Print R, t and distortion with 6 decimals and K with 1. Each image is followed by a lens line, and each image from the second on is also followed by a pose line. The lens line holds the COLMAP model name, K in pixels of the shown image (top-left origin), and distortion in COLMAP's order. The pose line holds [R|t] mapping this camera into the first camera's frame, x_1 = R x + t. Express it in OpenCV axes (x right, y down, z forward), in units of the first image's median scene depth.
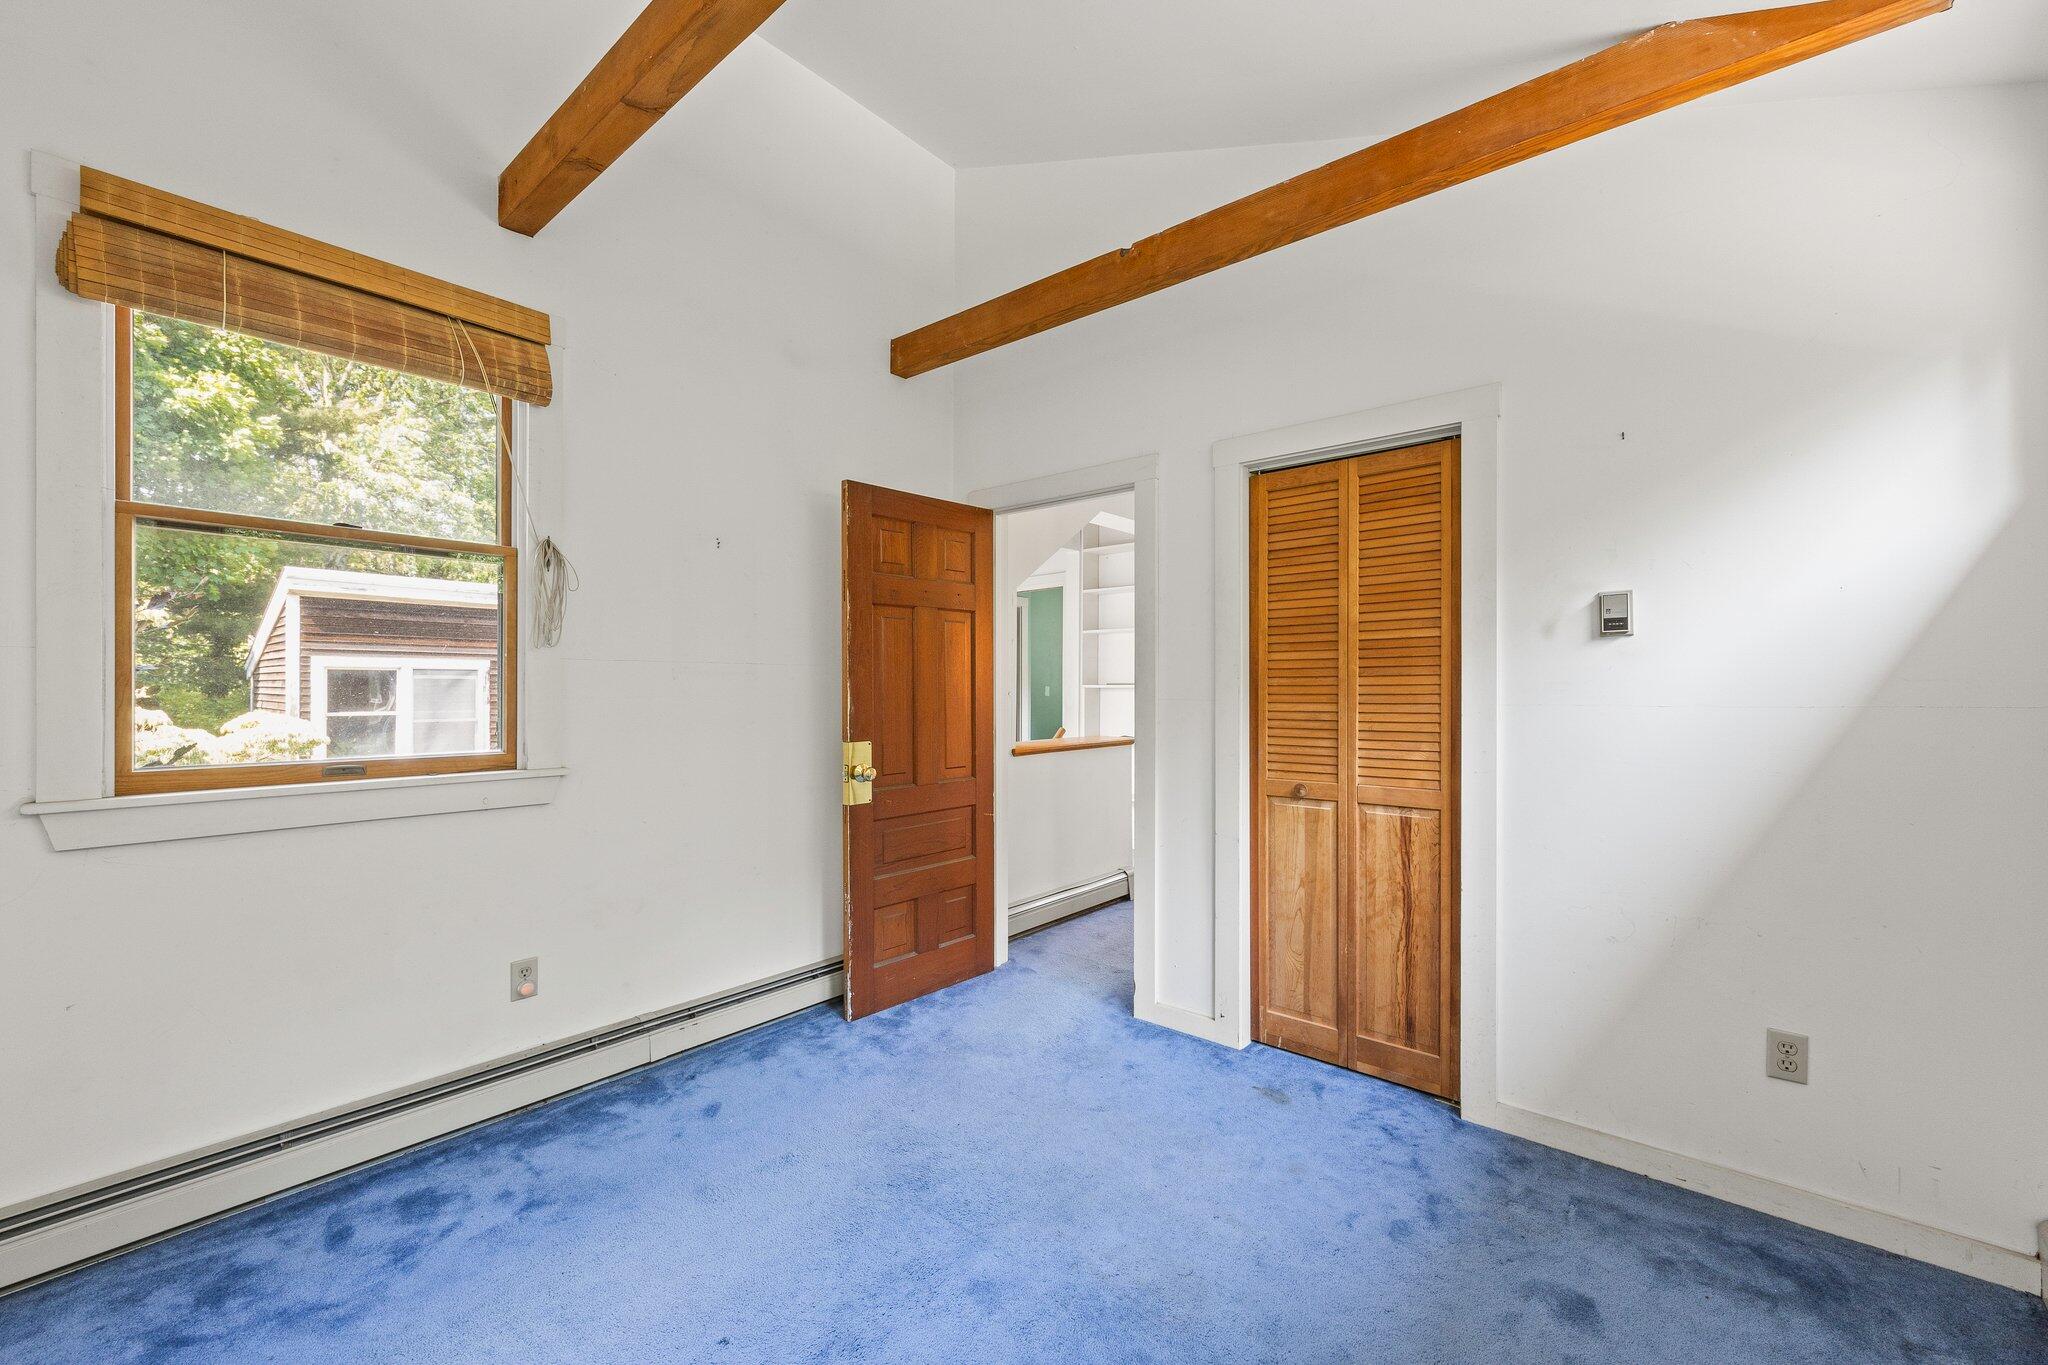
lens RADIAL K [[821.6, 0, 1021.6], [0, 821.6, 685.9], [0, 0, 1]] dist [-0.002240, -0.000034]
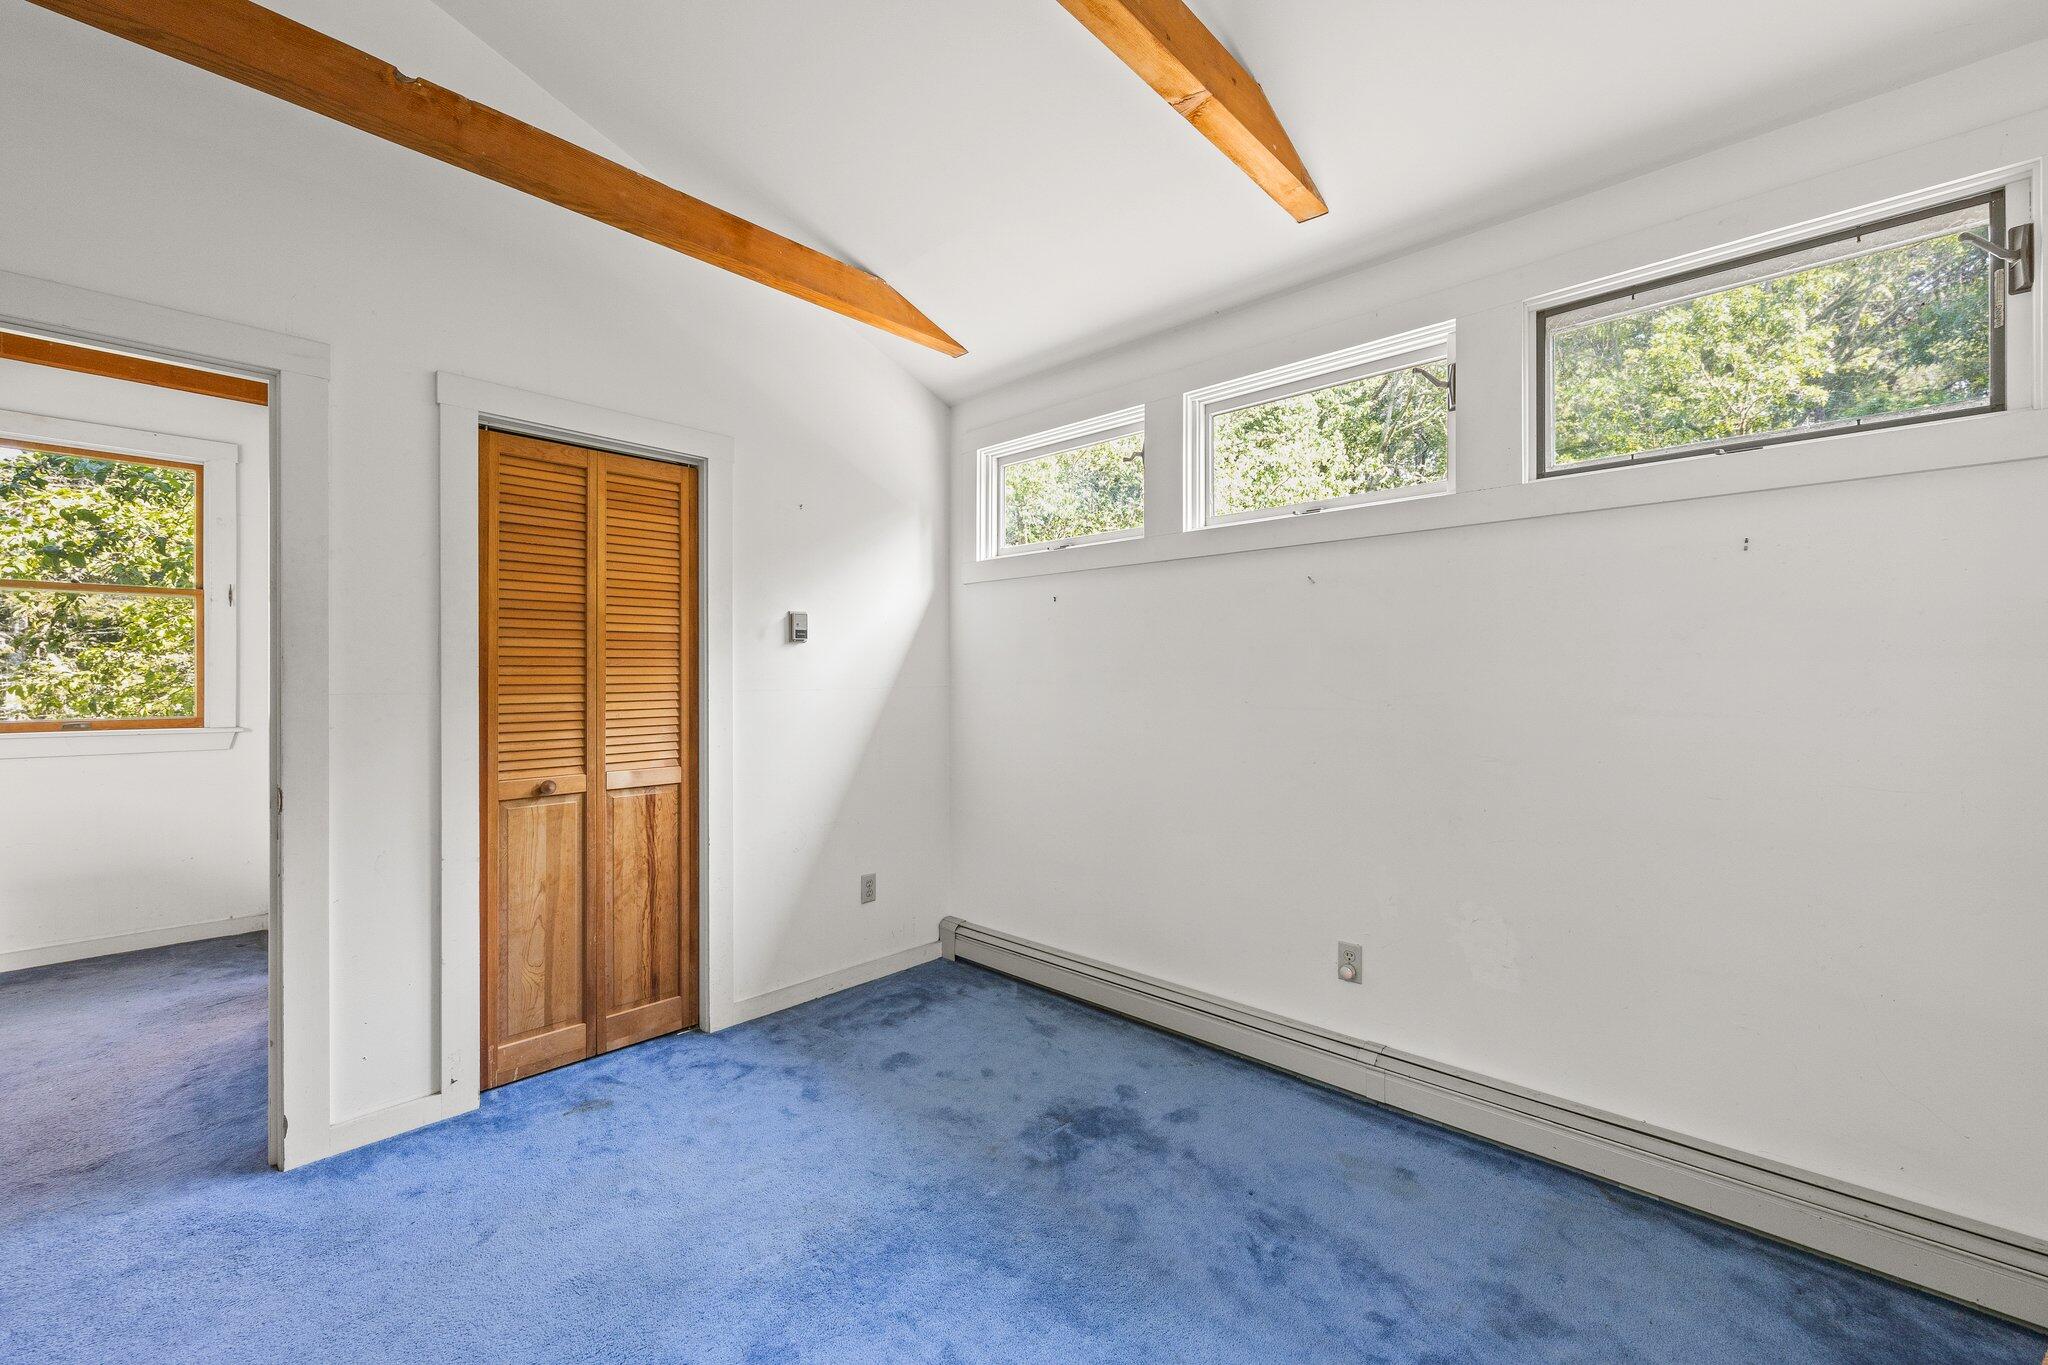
lens RADIAL K [[819.8, 0, 1014.1], [0, 819.8, 672.9], [0, 0, 1]] dist [-0.003151, -0.000109]
pose [[0.052790, 0.005485, 0.998591, -0.596284], [-0.000899, 0.999985, -0.005445, 0.001519], [-0.998605, -0.000610, 0.052795, 0.446923]]
